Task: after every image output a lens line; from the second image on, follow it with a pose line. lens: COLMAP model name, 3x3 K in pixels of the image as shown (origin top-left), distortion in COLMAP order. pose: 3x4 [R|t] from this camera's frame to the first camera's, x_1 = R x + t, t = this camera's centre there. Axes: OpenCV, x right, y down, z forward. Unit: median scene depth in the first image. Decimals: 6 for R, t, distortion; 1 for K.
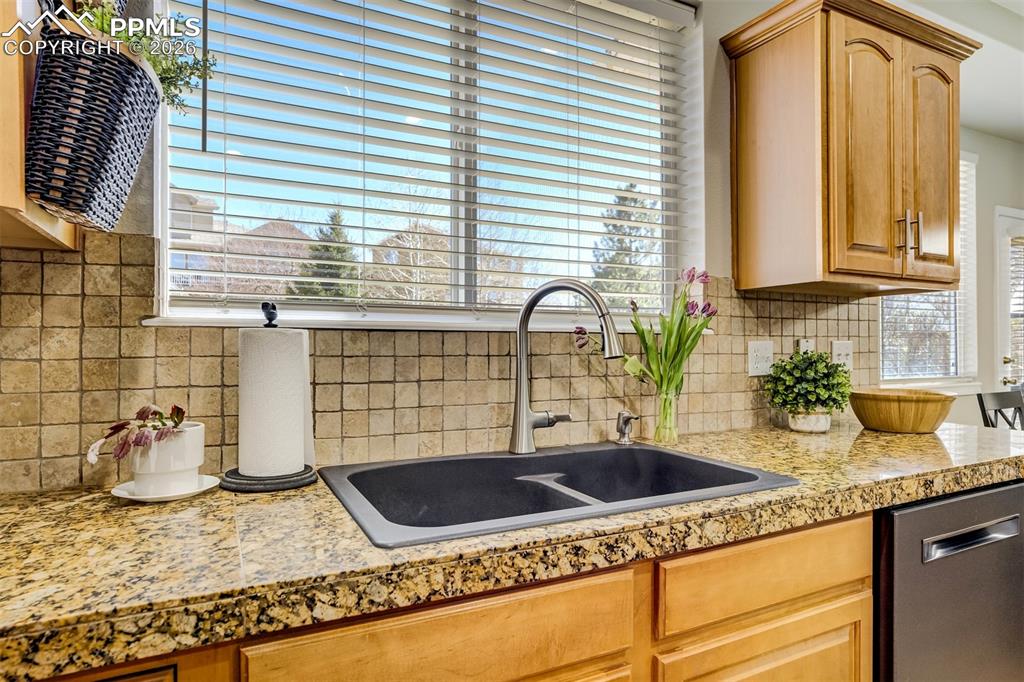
lens RADIAL K [[597.2, 0, 521.7], [0, 597.2, 348.7], [0, 0, 1]] dist [-0.014779, 0.012870]
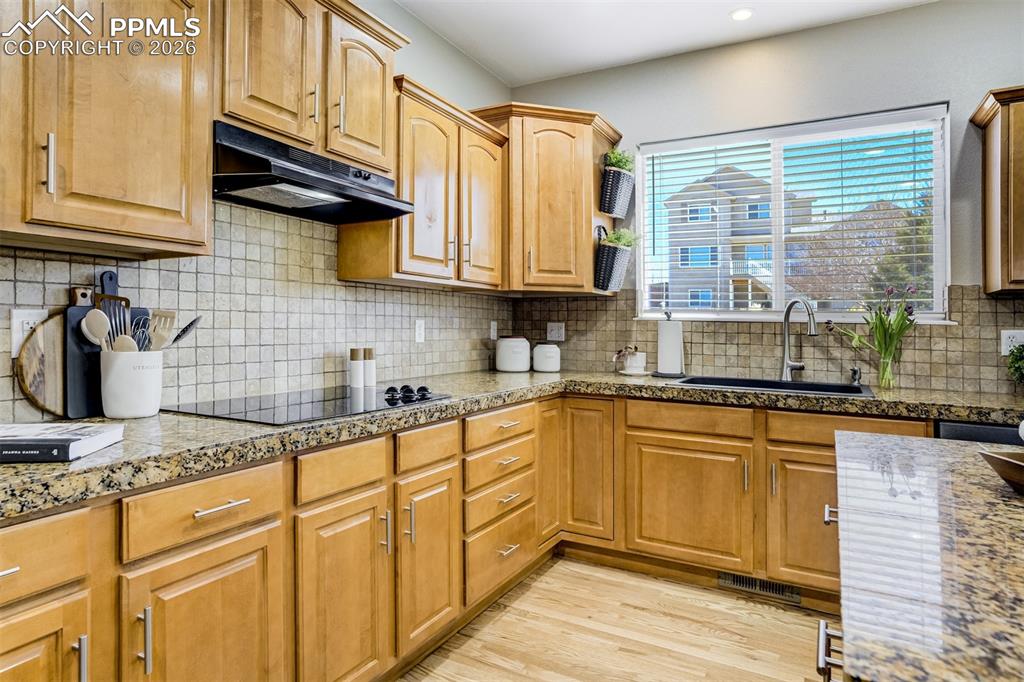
lens RADIAL K [[597.2, 0, 498.4], [0, 597.2, 325.4], [0, 0, 1]] dist [-0.014779, 0.012870]
pose [[0.555633, 0.009709, -0.831371, 1.325656], [-0.025982, 0.999646, -0.005690, 0.022156], [0.831022, 0.024762, 0.555689, -1.097319]]
